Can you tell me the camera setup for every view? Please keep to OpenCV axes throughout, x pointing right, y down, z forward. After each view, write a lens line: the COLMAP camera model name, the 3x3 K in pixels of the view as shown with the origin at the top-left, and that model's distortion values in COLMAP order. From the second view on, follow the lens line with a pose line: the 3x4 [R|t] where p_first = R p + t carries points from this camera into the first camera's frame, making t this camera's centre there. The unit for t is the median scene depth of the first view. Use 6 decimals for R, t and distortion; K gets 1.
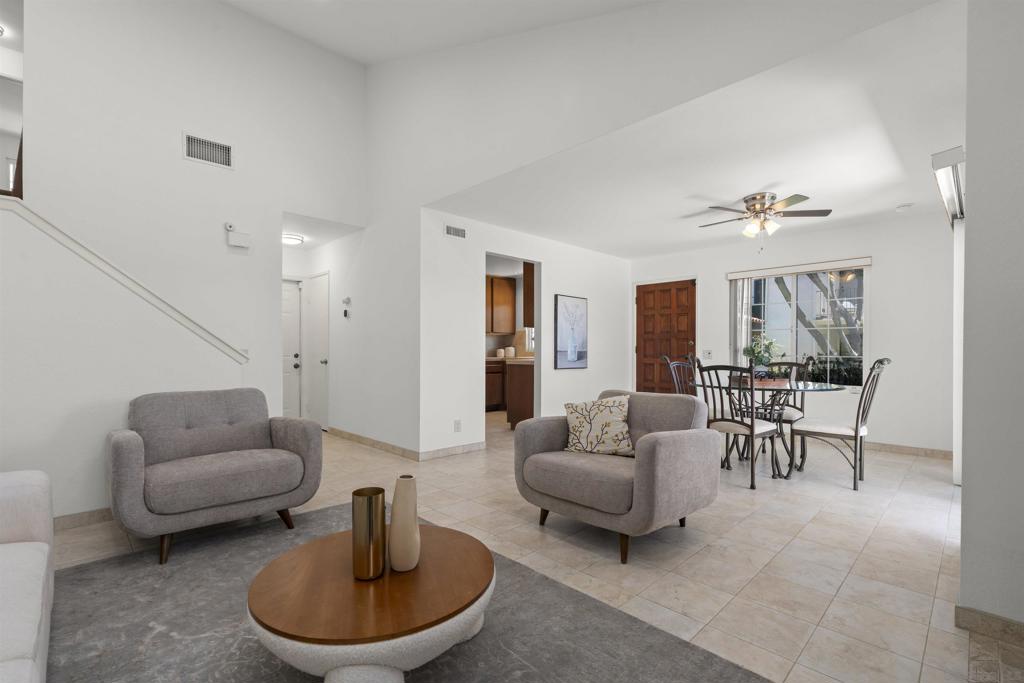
lens RADIAL K [[457.7, 0, 512.5], [0, 457.7, 347.2], [0, 0, 1]] dist [-0.001204, -0.000262]
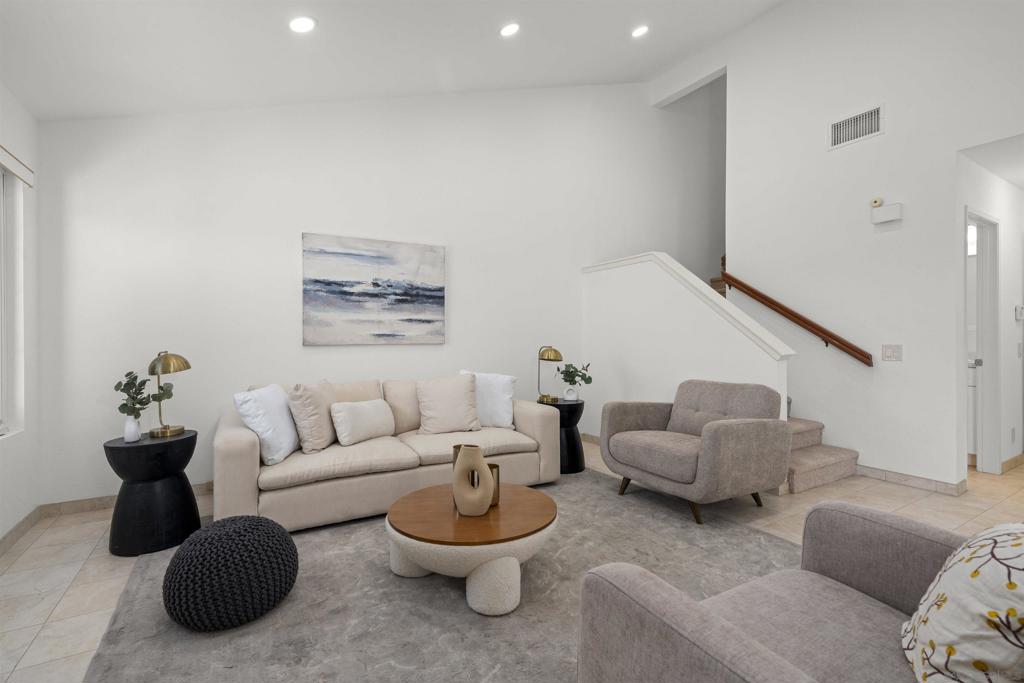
lens RADIAL K [[457.7, 0, 513.4], [0, 457.7, 342.7], [0, 0, 1]] dist [-0.001204, -0.000262]
pose [[-0.229965, -0.004907, -0.973187, 0.682911], [0.006040, 0.999961, -0.006469, 0.005168], [0.973180, -0.007366, -0.229926, 0.976893]]
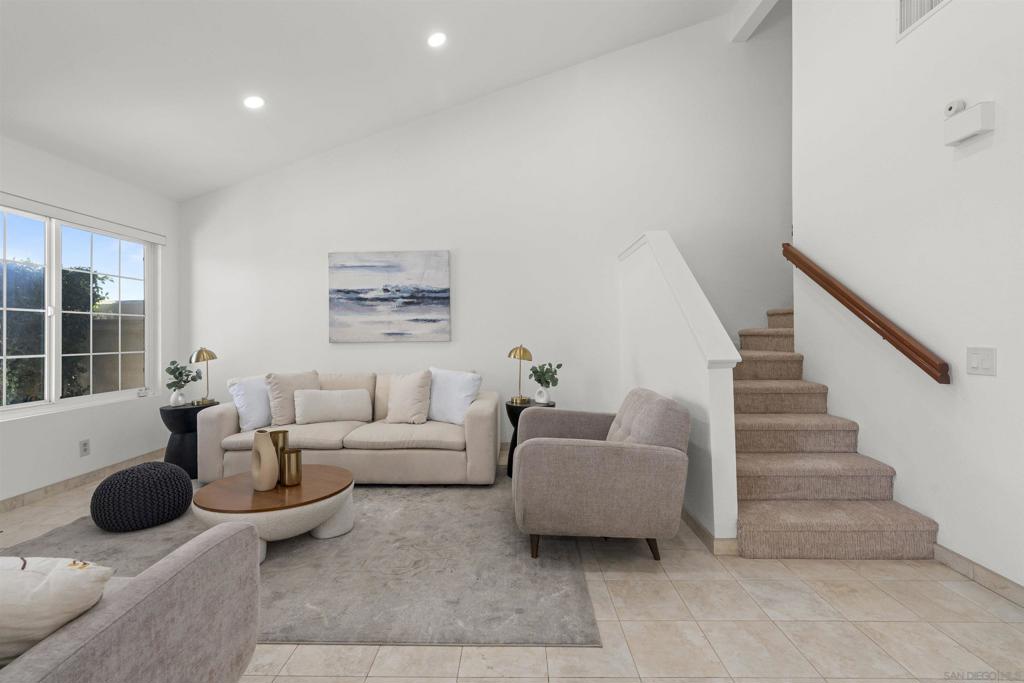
lens RADIAL K [[457.7, 0, 511.3], [0, 457.7, 337.8], [0, 0, 1]] dist [-0.001204, -0.000262]
pose [[-0.708554, 0.001480, -0.705655, 0.162461], [0.004767, 0.999985, -0.002689, -0.012010], [0.705640, -0.005270, -0.708551, 1.855972]]
